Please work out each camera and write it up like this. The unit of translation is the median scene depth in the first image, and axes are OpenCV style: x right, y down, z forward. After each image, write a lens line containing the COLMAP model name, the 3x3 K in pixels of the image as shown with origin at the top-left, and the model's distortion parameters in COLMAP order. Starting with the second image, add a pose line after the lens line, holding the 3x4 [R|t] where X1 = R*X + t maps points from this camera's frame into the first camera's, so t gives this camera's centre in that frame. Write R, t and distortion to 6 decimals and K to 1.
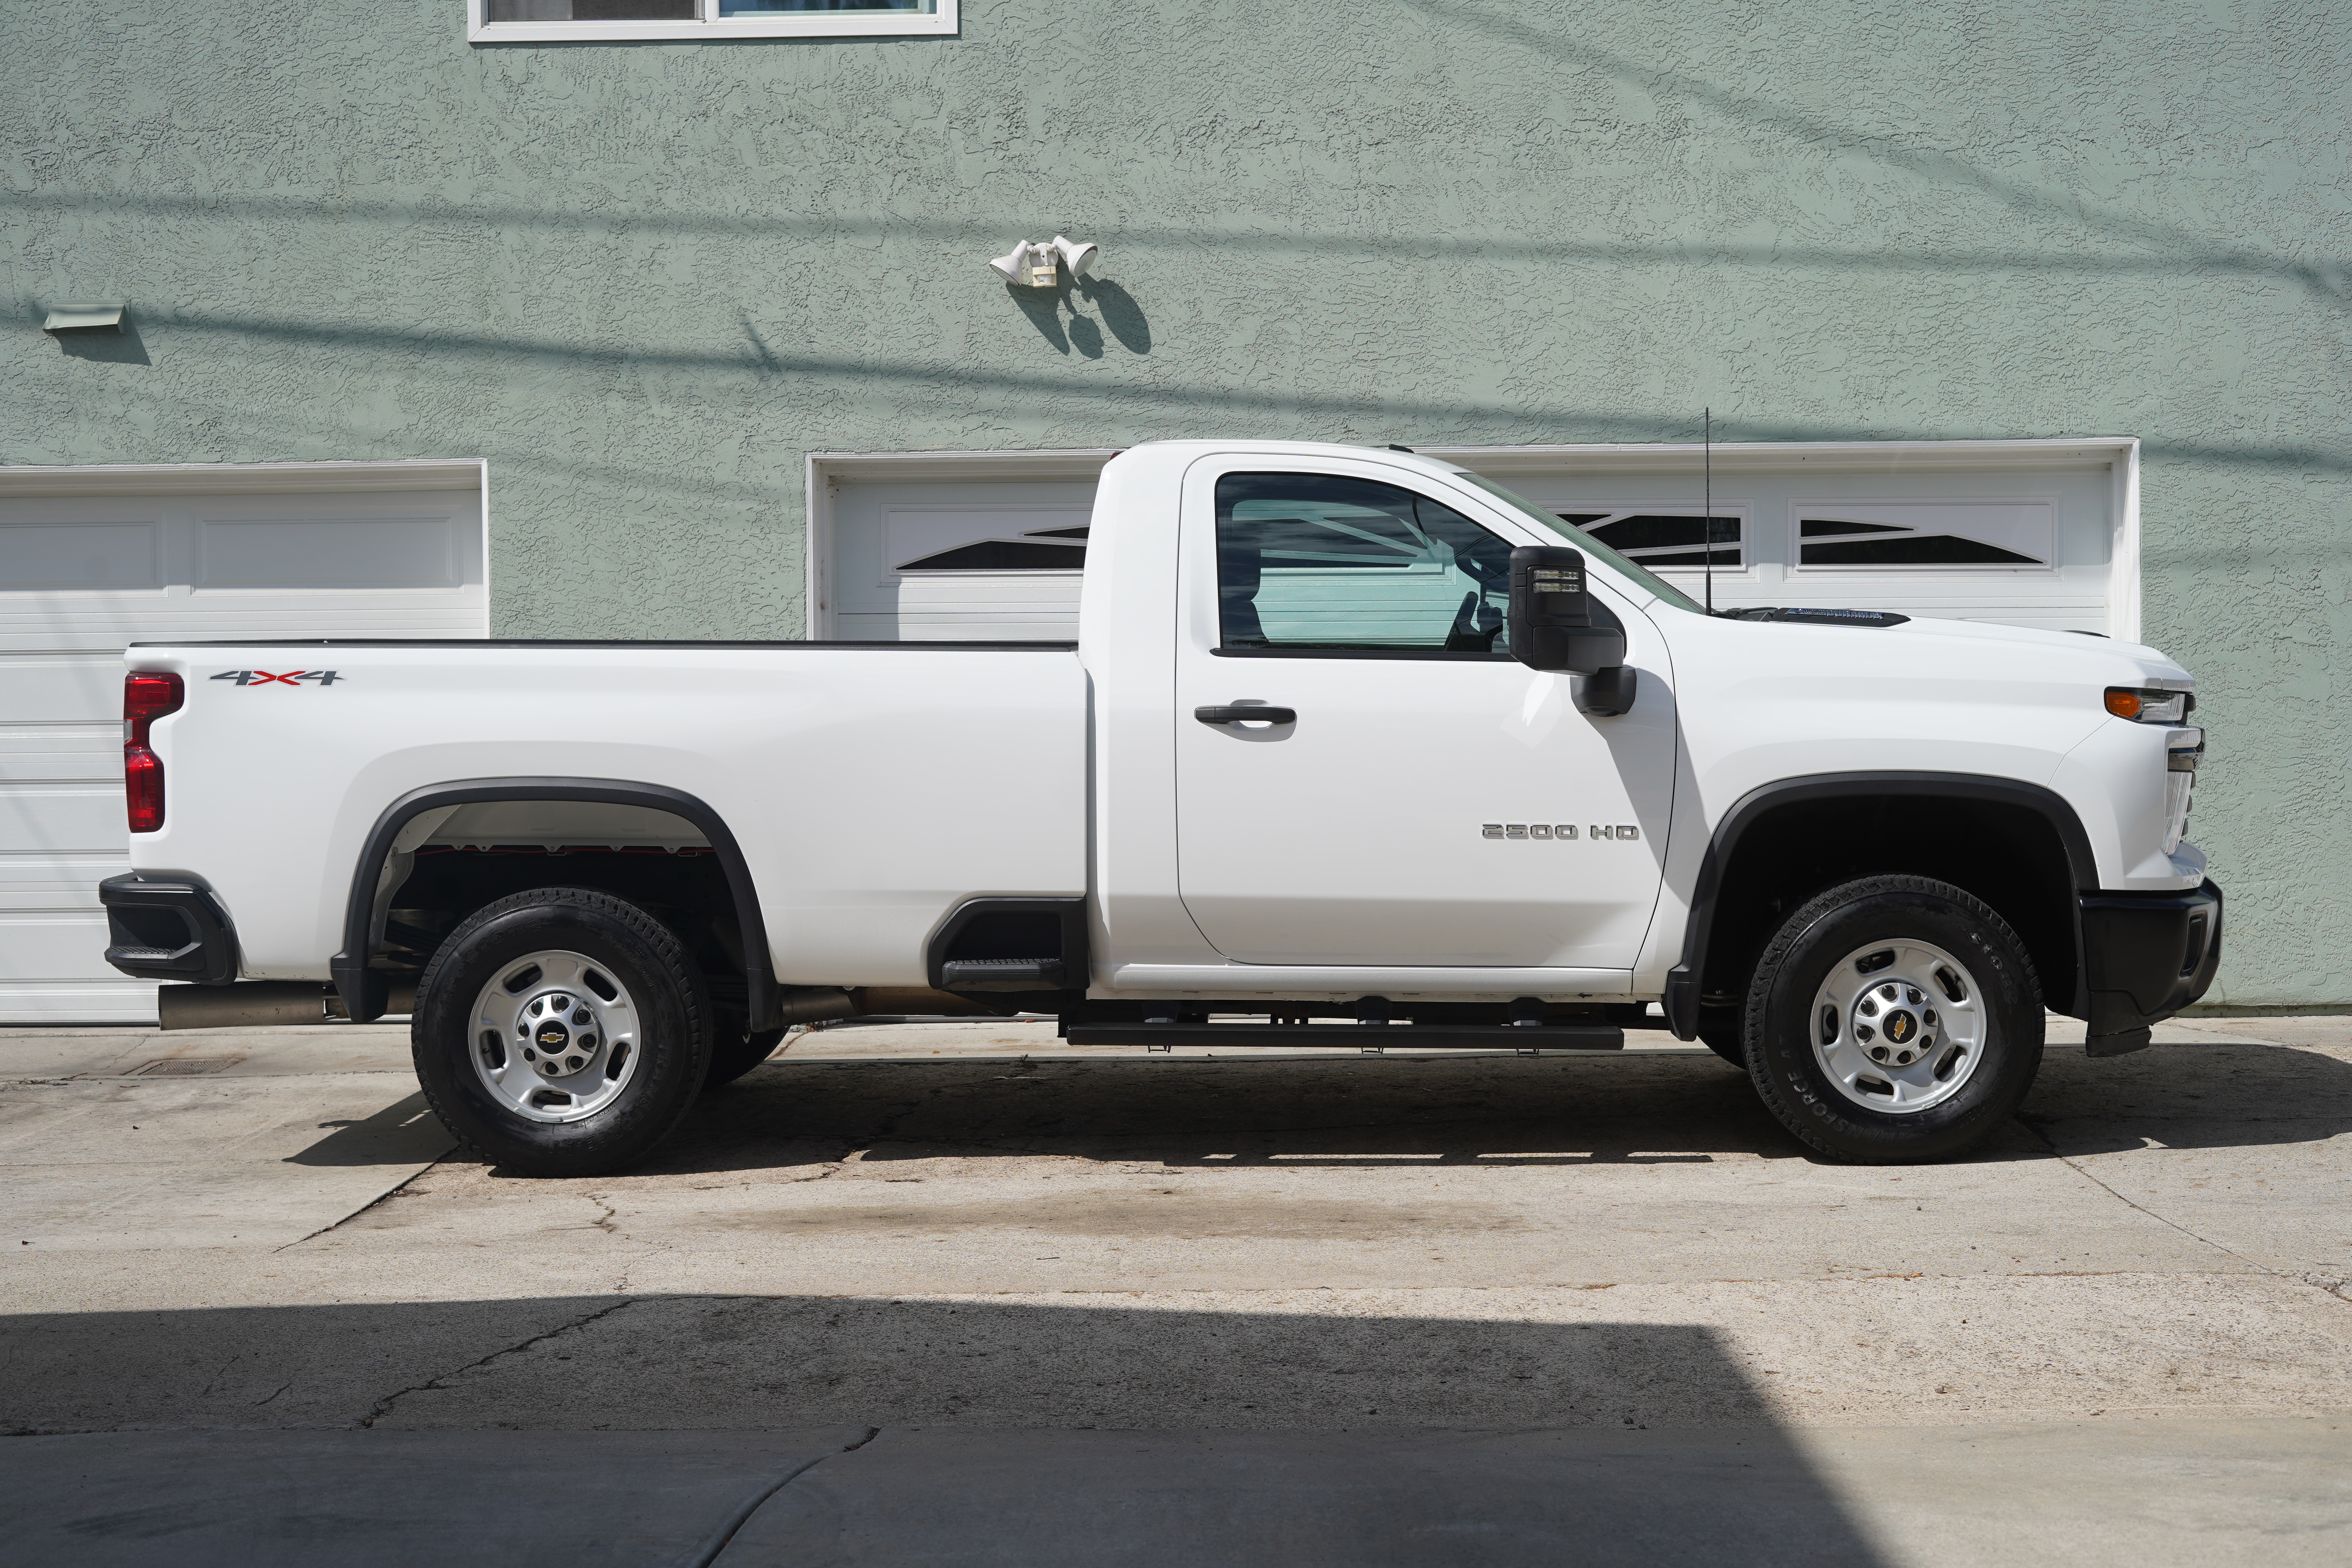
lens RADIAL K [[3387.4, 0, 1176.0], [0, 3387.4, 784.0], [0, 0, 1]] dist [-0.024344, 0.049148]
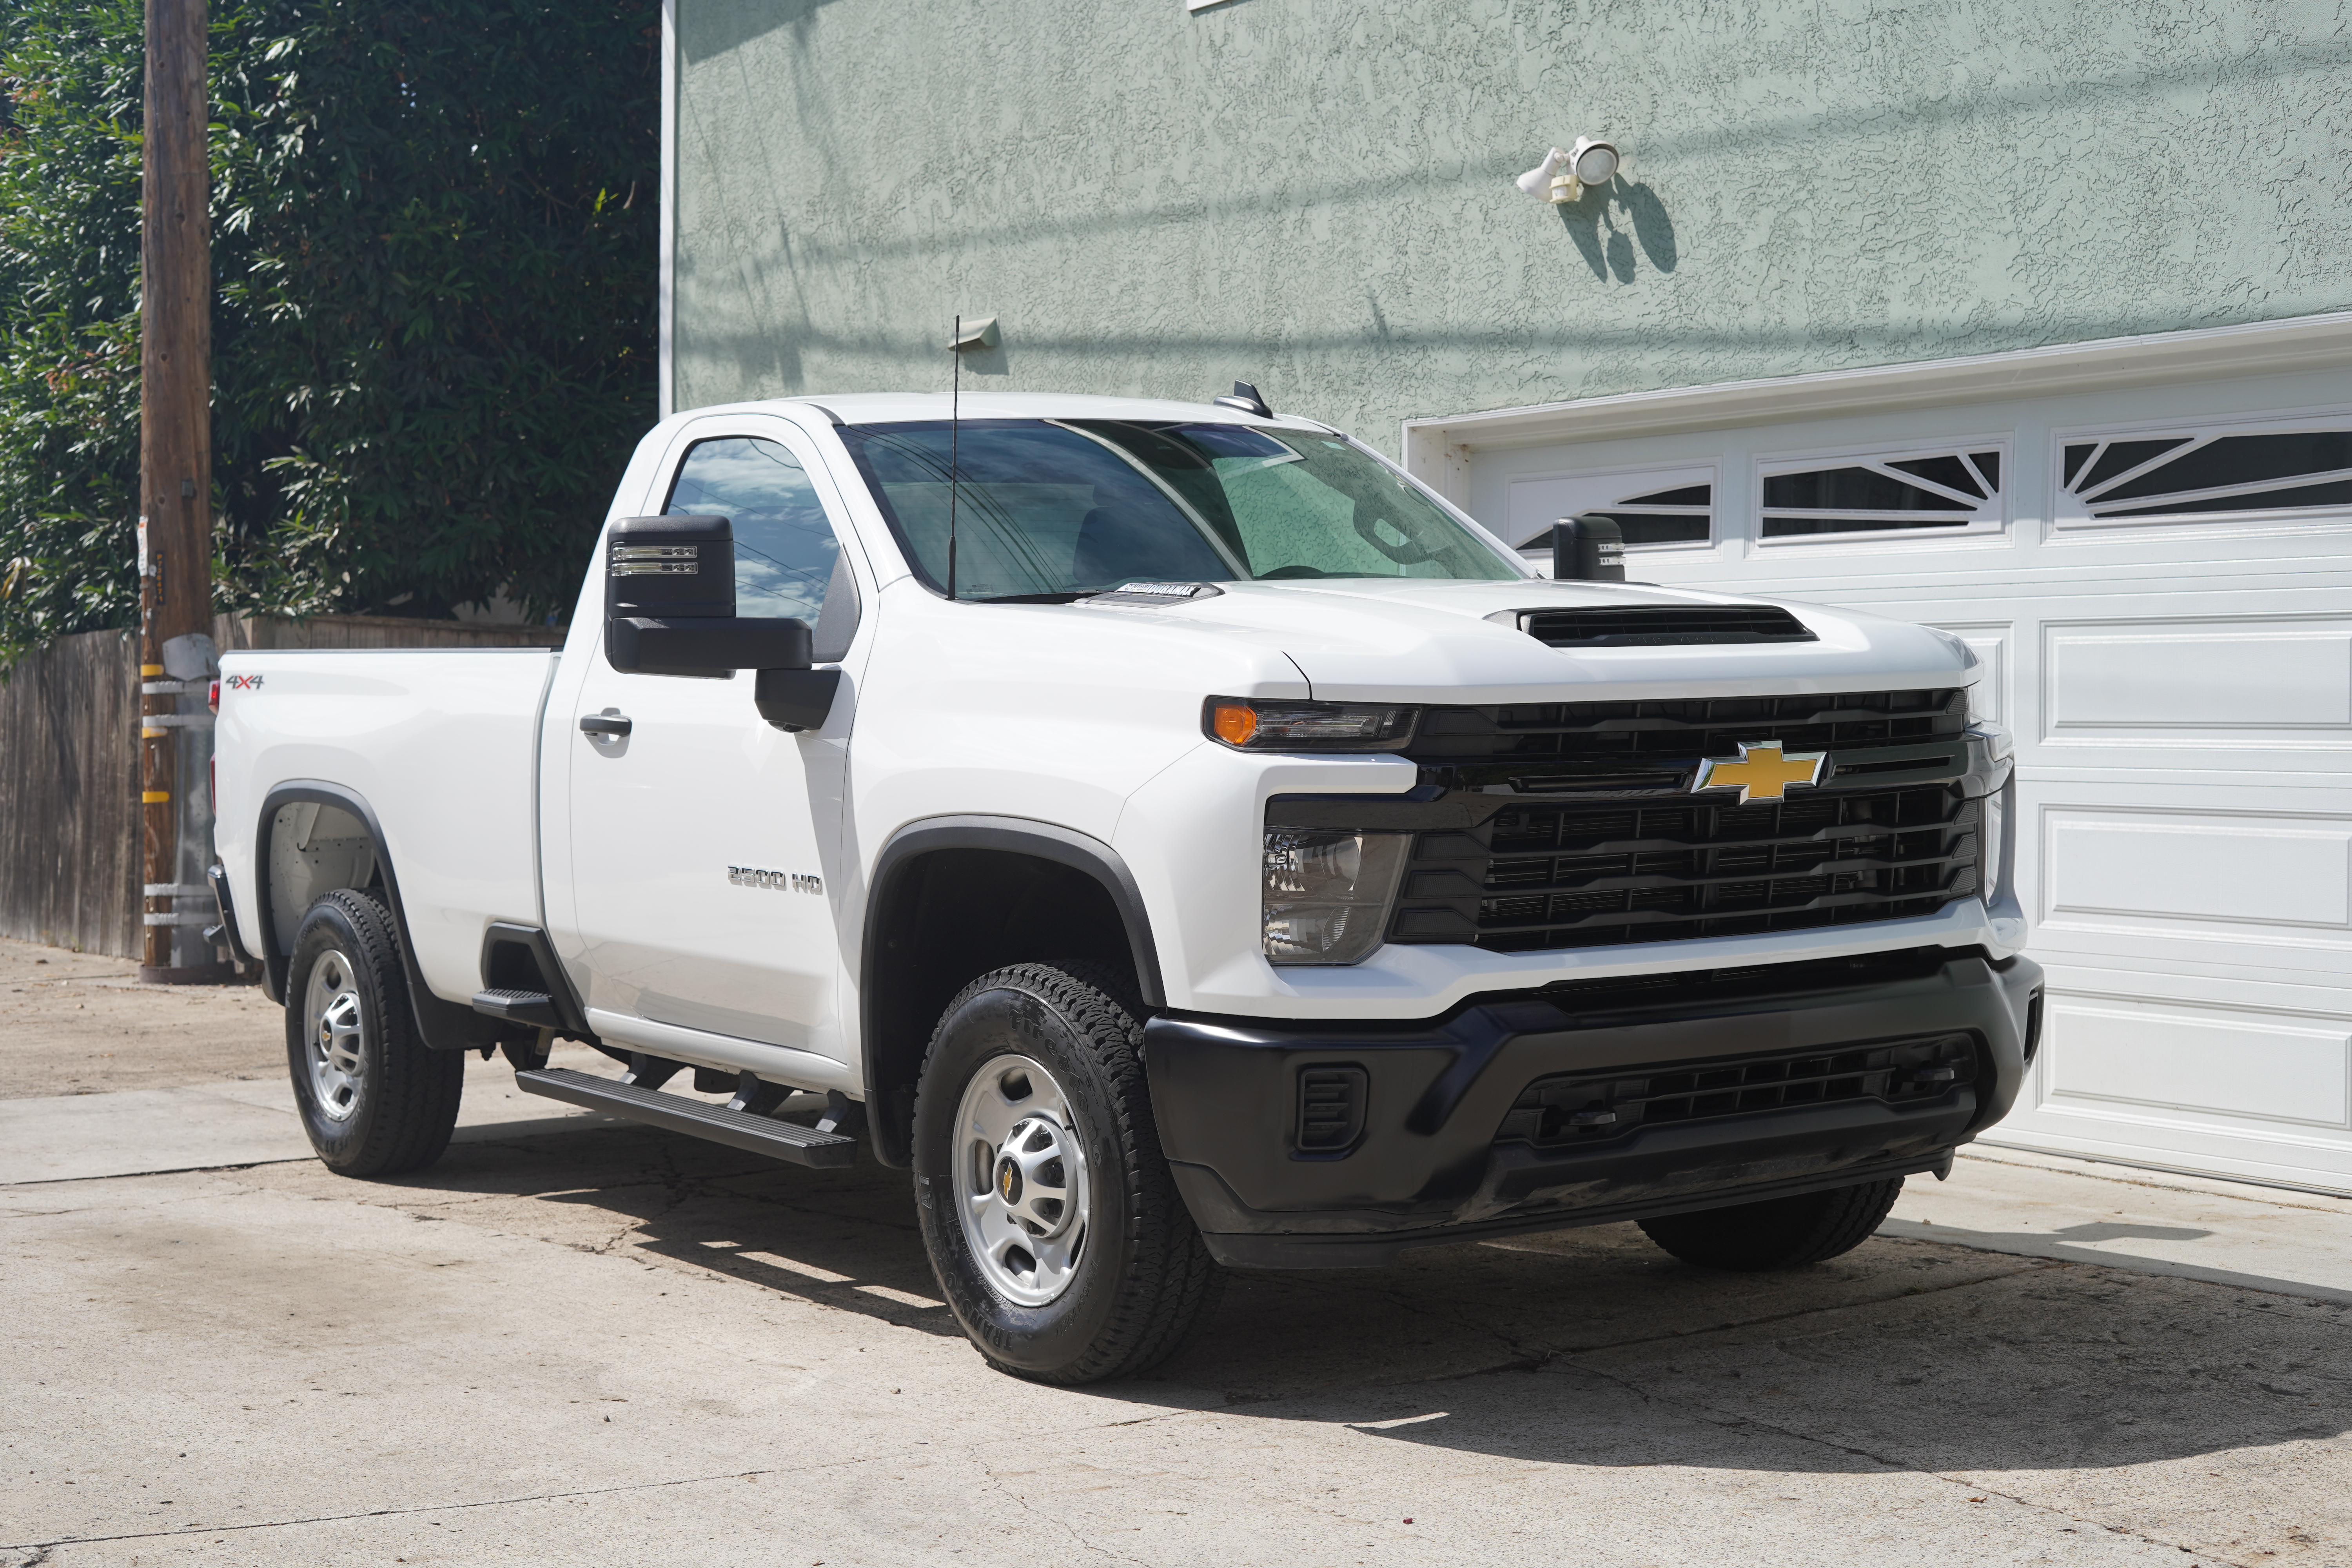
lens RADIAL K [[3420.7, 0, 1176.0], [0, 3420.7, 784.0], [0, 0, 1]] dist [-0.024997, 0.038872]
pose [[0.588001, 0.023609, -0.808516, 0.574830], [-0.022284, 0.999667, 0.012985, -0.014350], [0.808553, 0.010382, 0.588331, 0.435860]]
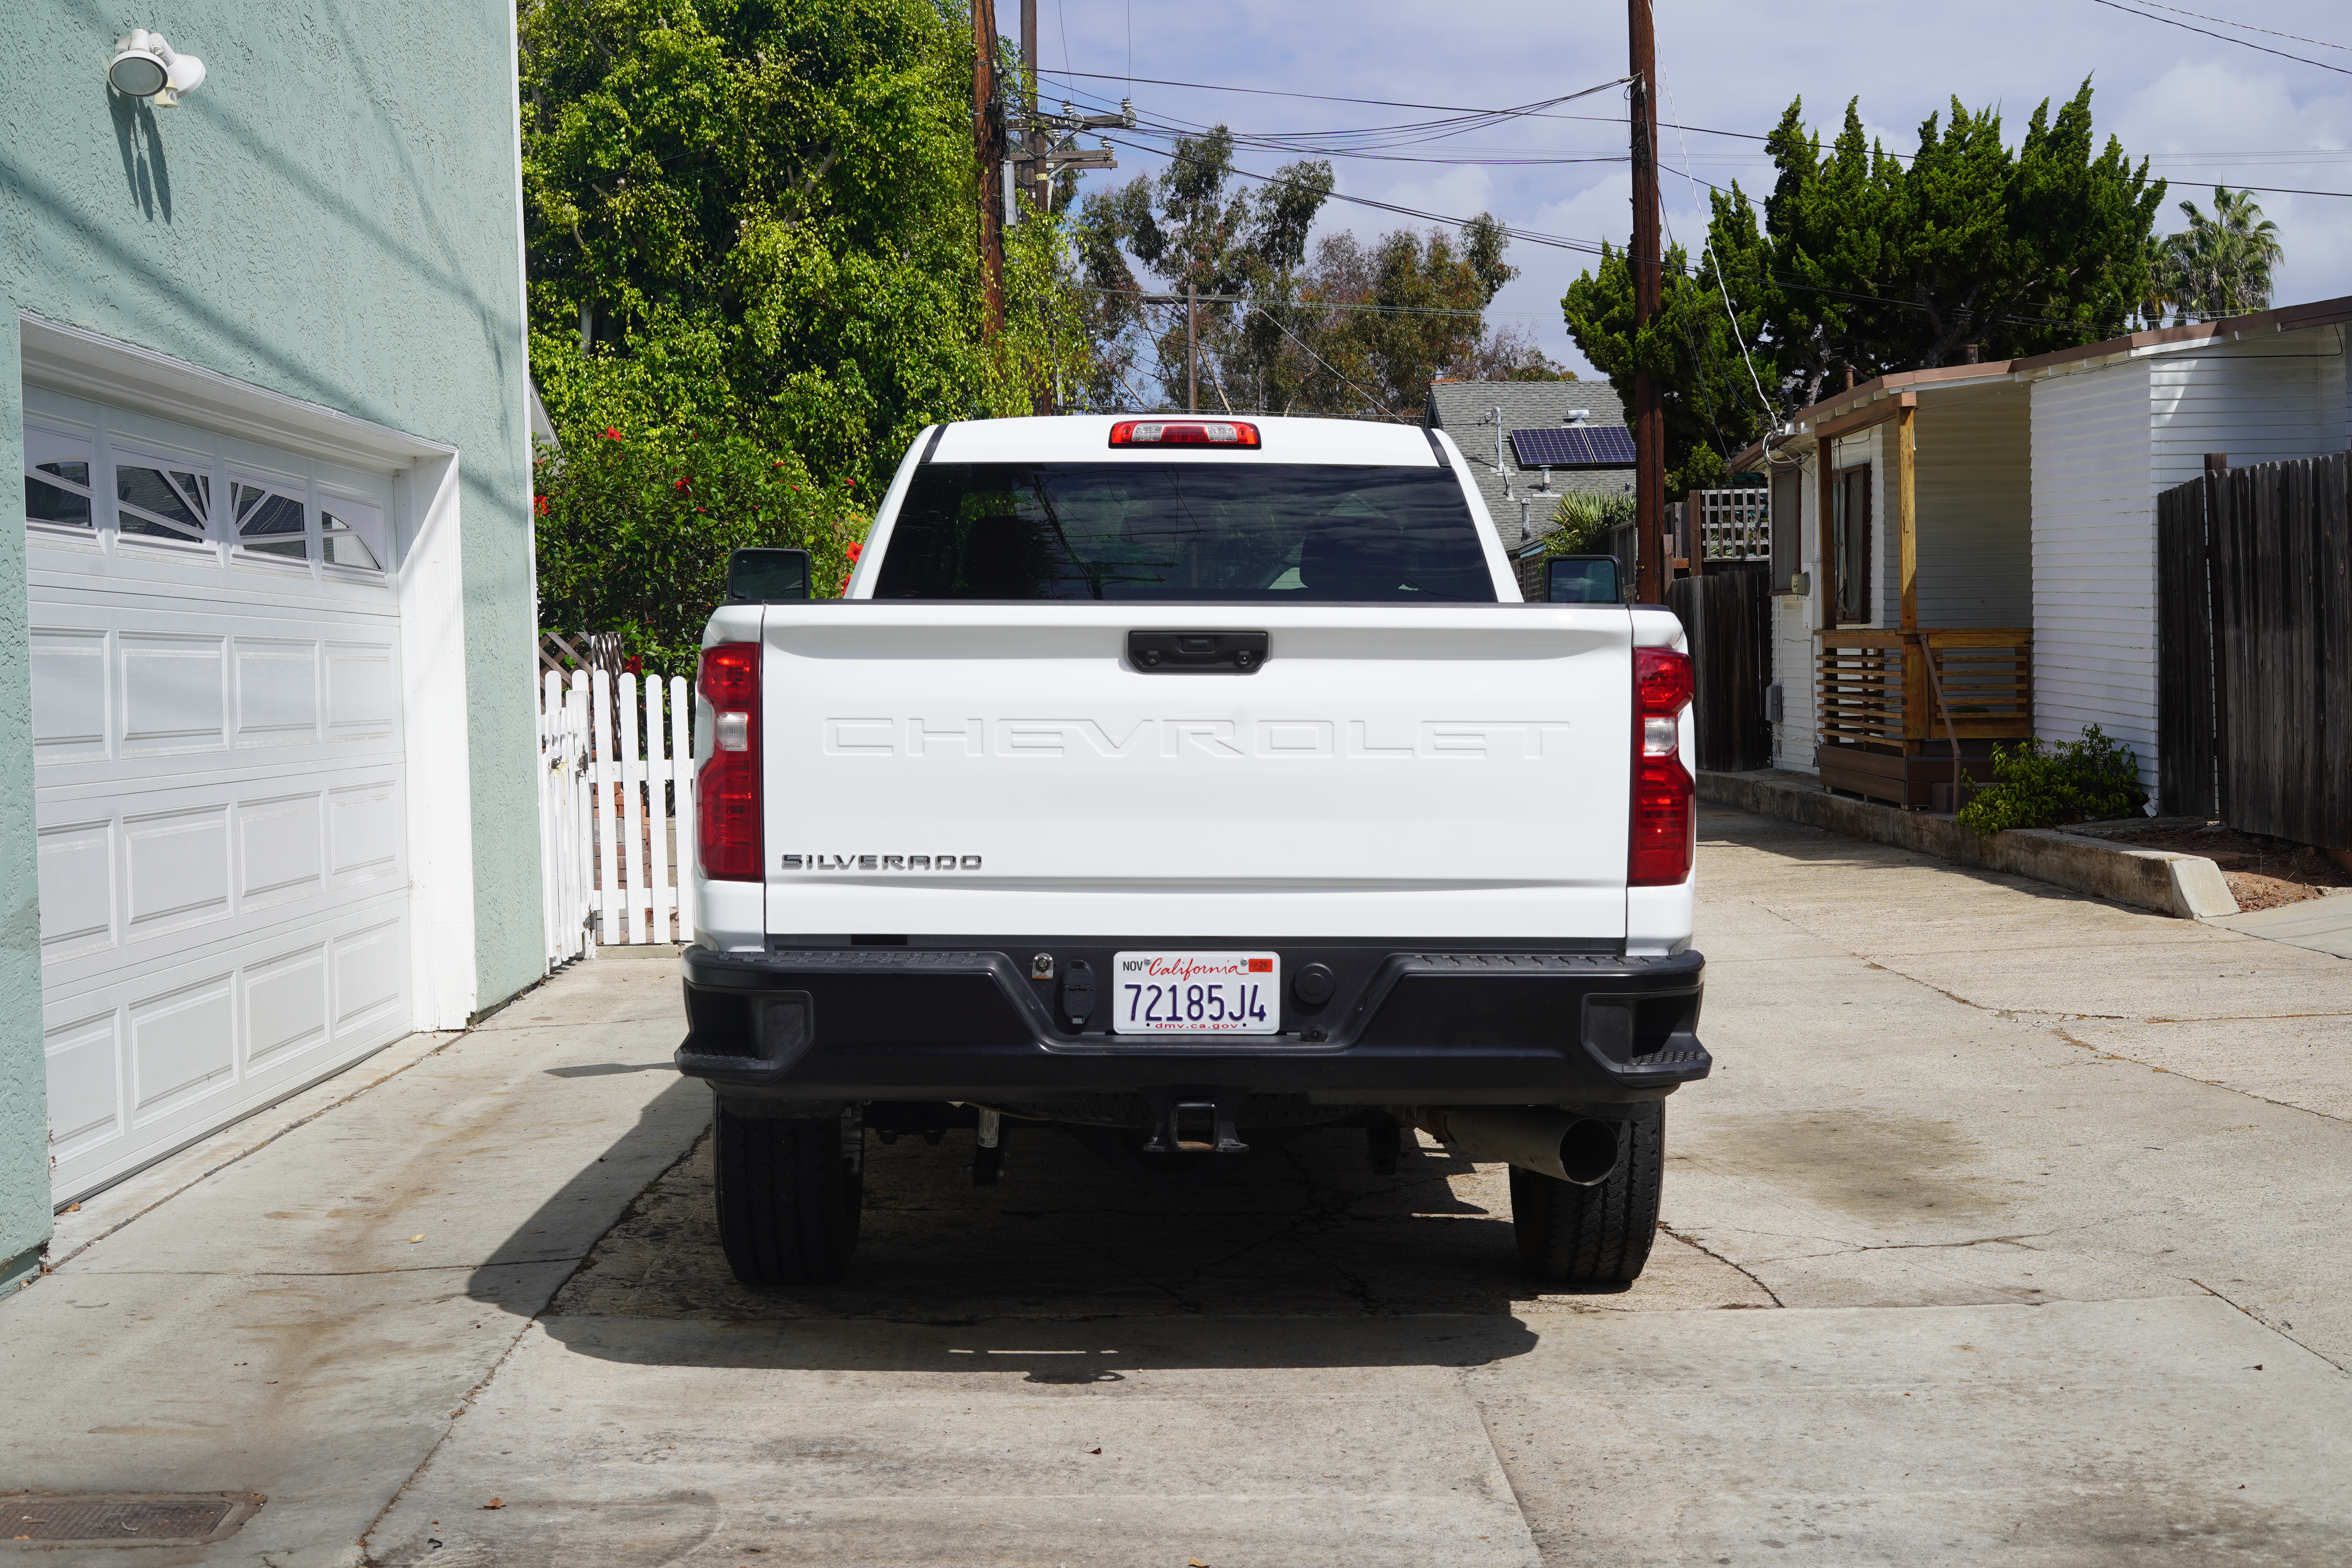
lens RADIAL K [[3387.4, 0, 1176.0], [0, 3387.4, 784.0], [0, 0, 1]] dist [-0.024344, 0.049148]
pose [[-0.041213, -0.025546, 0.998824, -0.720948], [0.044214, 0.998647, 0.027365, -0.021061], [-0.998172, 0.045289, -0.040028, 0.825776]]
